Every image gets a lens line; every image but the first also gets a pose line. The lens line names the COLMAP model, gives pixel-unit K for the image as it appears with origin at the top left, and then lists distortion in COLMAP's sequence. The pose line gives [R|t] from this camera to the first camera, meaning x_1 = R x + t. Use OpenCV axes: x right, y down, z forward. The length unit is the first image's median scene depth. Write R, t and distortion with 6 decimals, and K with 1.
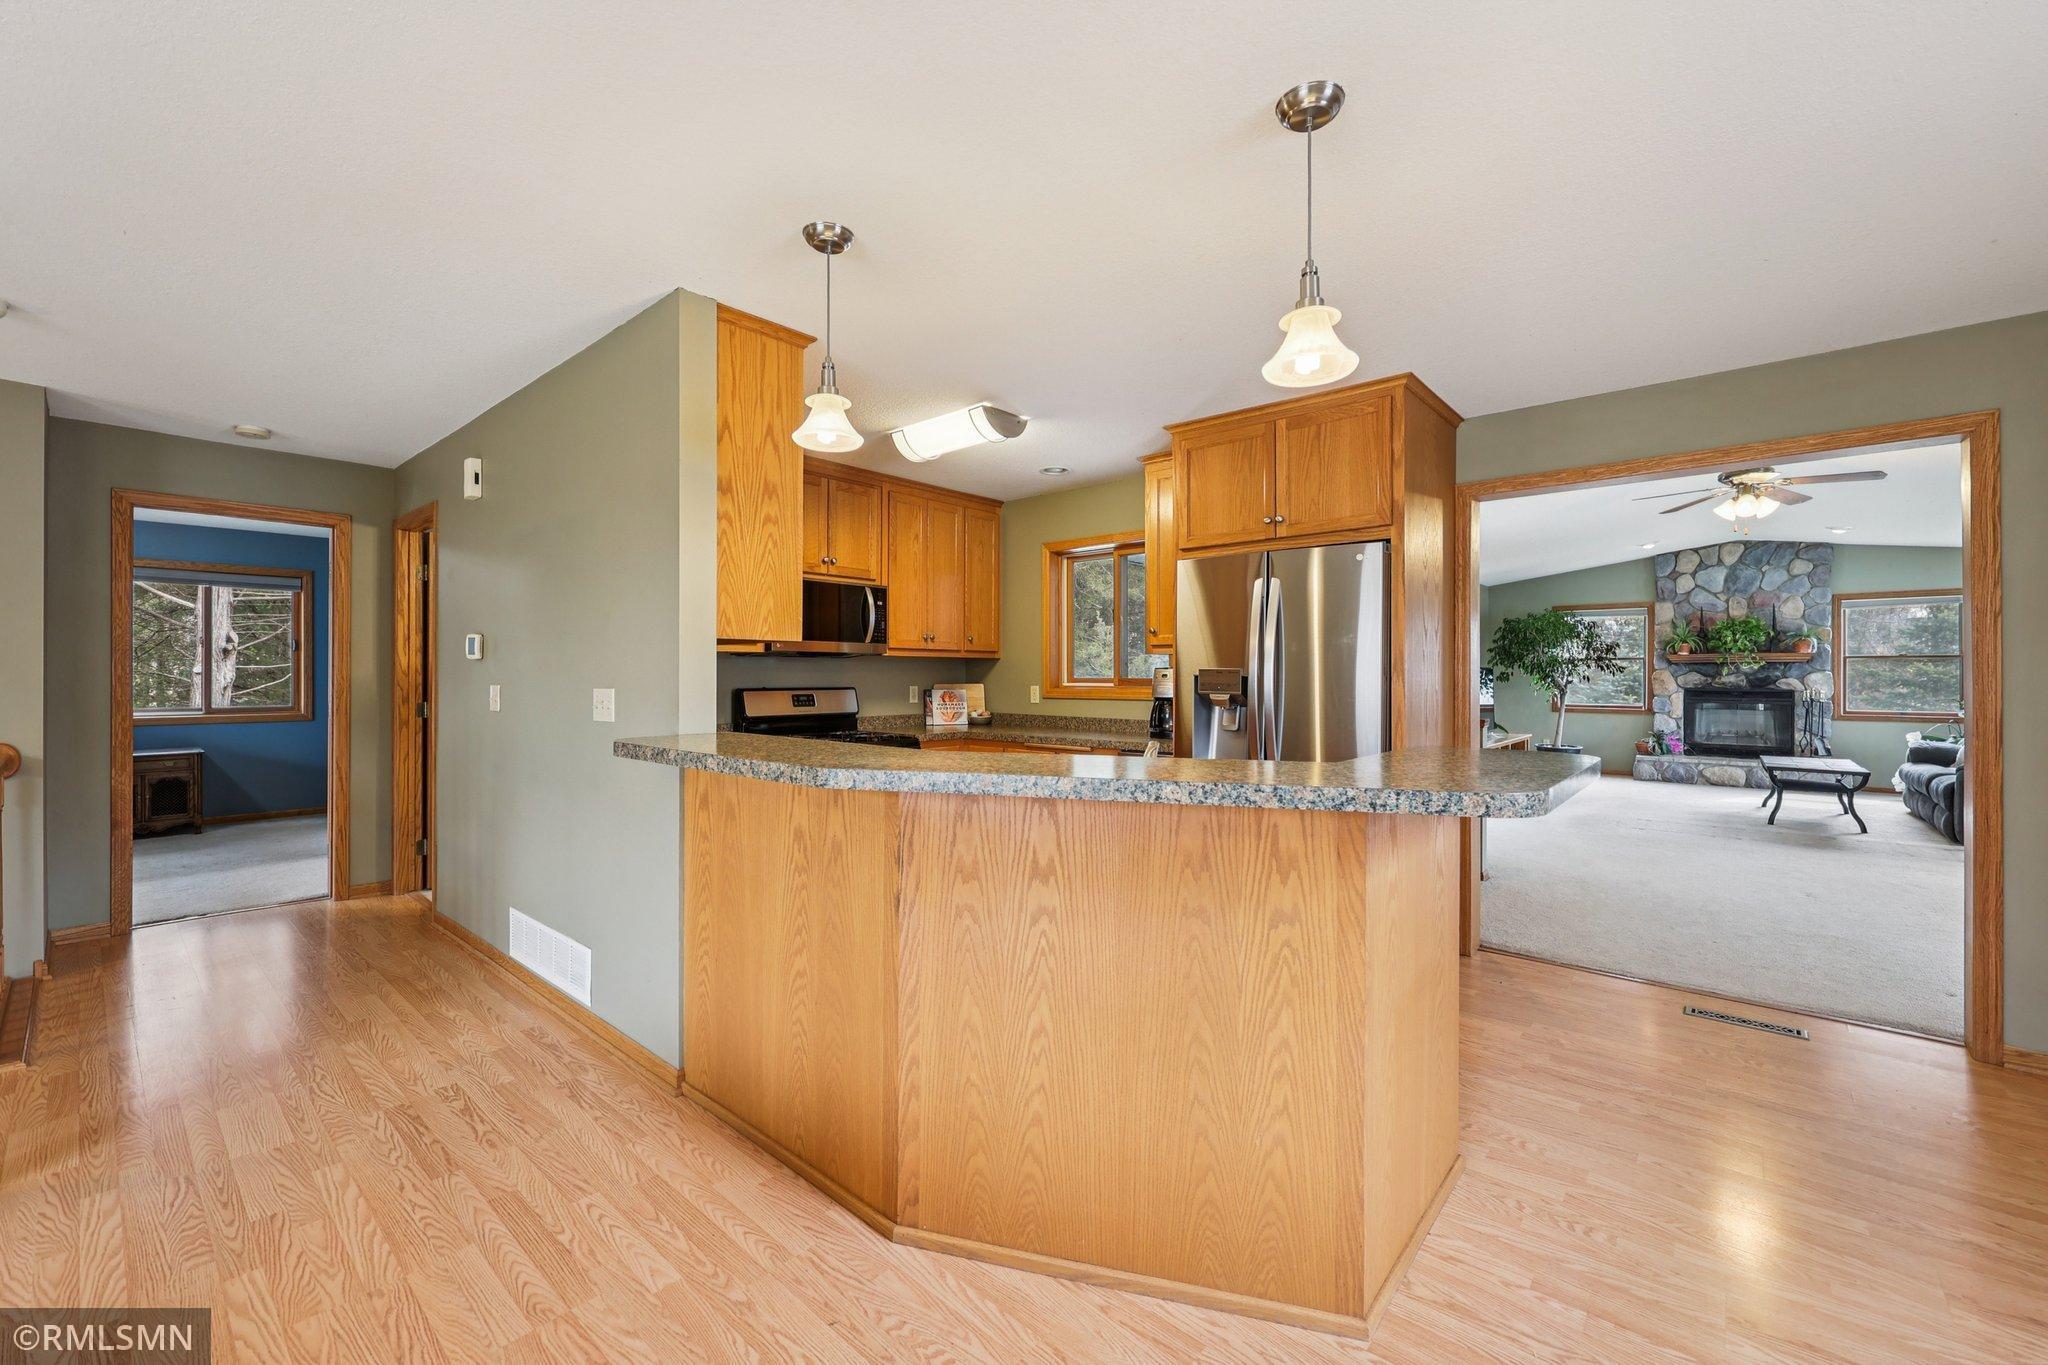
lens RADIAL K [[828.6, 0, 1017.5], [0, 828.6, 675.6], [0, 0, 1]] dist [0.000478, -0.000014]
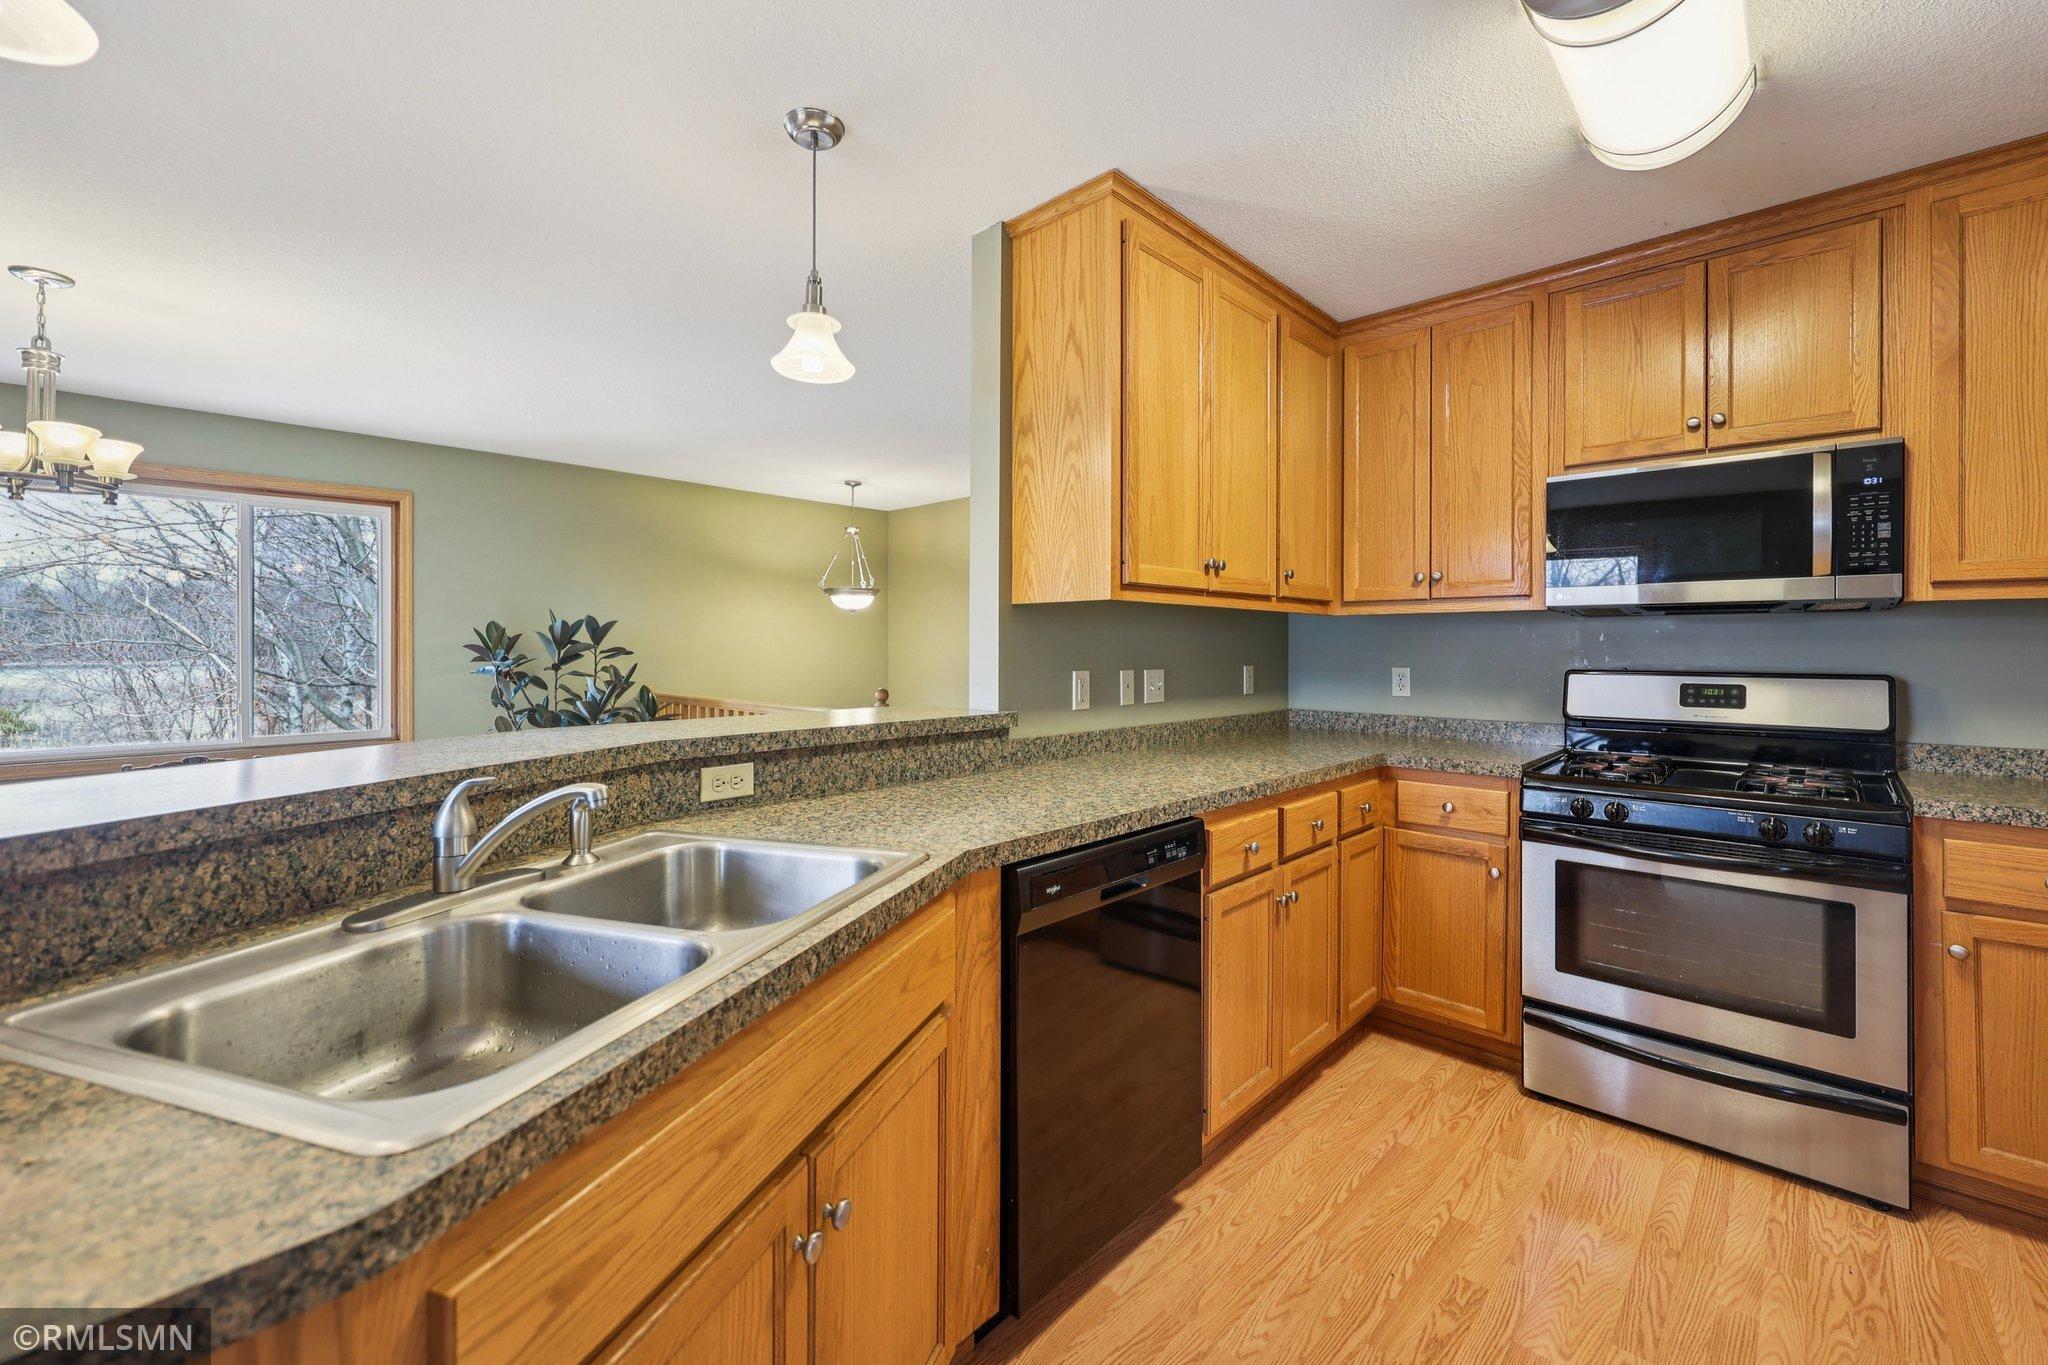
lens RADIAL K [[870.5, 0, 1053.3], [0, 870.5, 647.3], [0, 0, 1]] dist [0.002644, 0.000113]
pose [[-0.036182, -0.003393, -0.999339, 0.517383], [-0.003234, 0.999989, -0.003278, 0.003508], [0.999340, 0.003113, -0.036192, 1.003824]]
